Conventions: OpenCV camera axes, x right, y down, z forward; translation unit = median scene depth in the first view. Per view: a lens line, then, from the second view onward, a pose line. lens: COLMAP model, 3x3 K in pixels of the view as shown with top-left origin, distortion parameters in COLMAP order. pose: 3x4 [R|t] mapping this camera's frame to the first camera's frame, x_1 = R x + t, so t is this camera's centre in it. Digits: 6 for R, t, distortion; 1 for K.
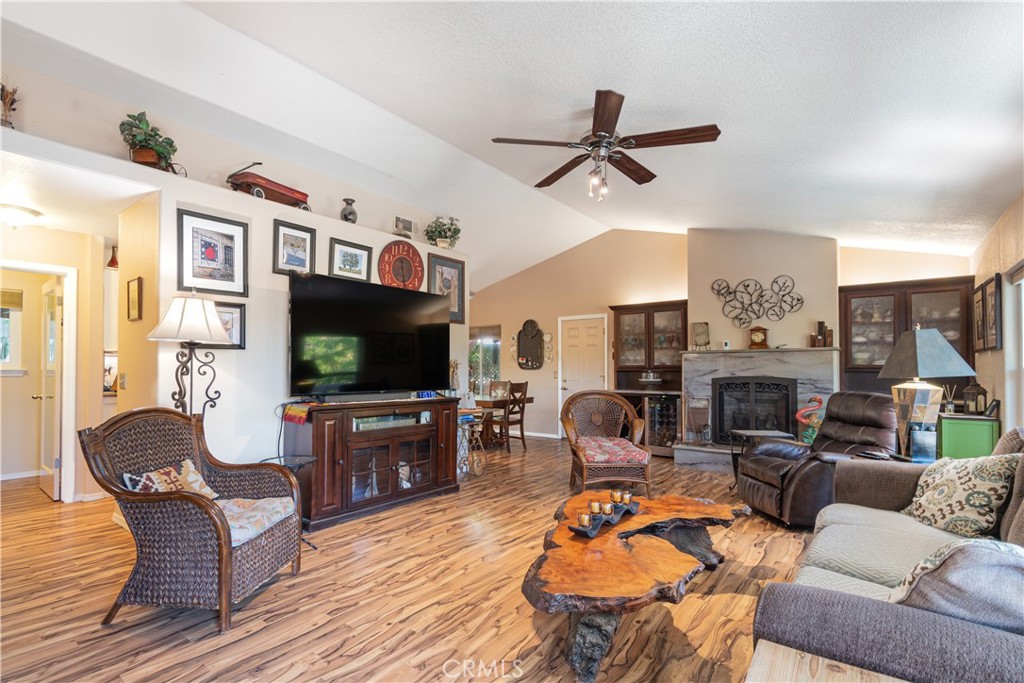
lens RADIAL K [[473.6, 0, 510.5], [0, 473.6, 363.7], [0, 0, 1]] dist [0.001511, 0.000218]
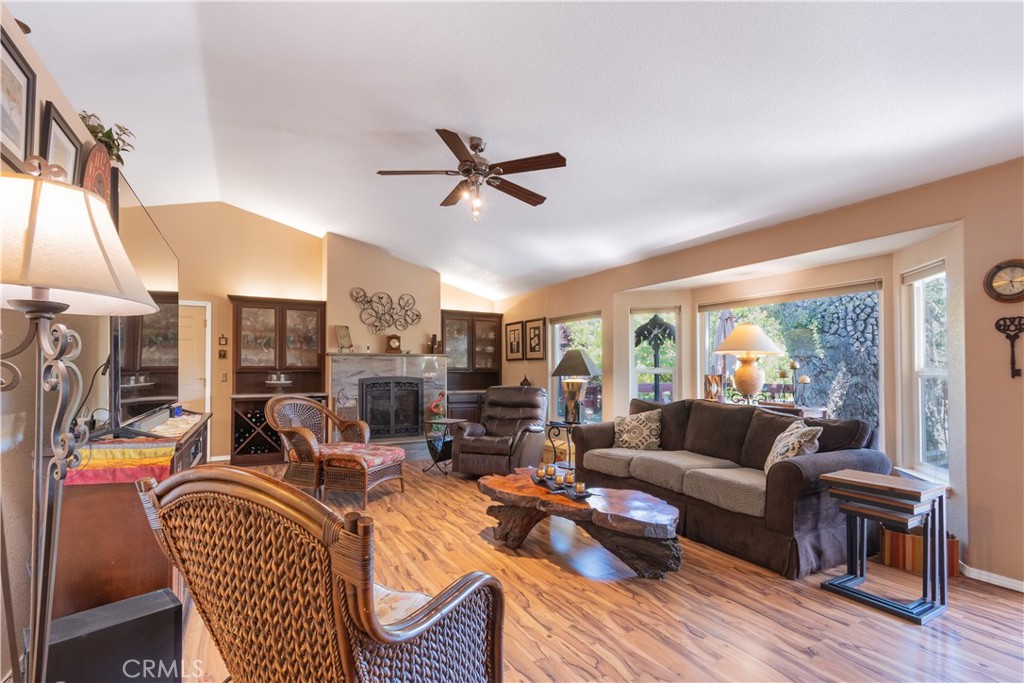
lens RADIAL K [[473.6, 0, 510.5], [0, 473.6, 363.7], [0, 0, 1]] dist [0.001511, 0.000218]
pose [[0.418226, 0.012199, 0.908261, -0.412012], [-0.010836, 0.999906, -0.008441, 0.001411], [-0.908278, -0.006312, 0.418319, 0.236330]]
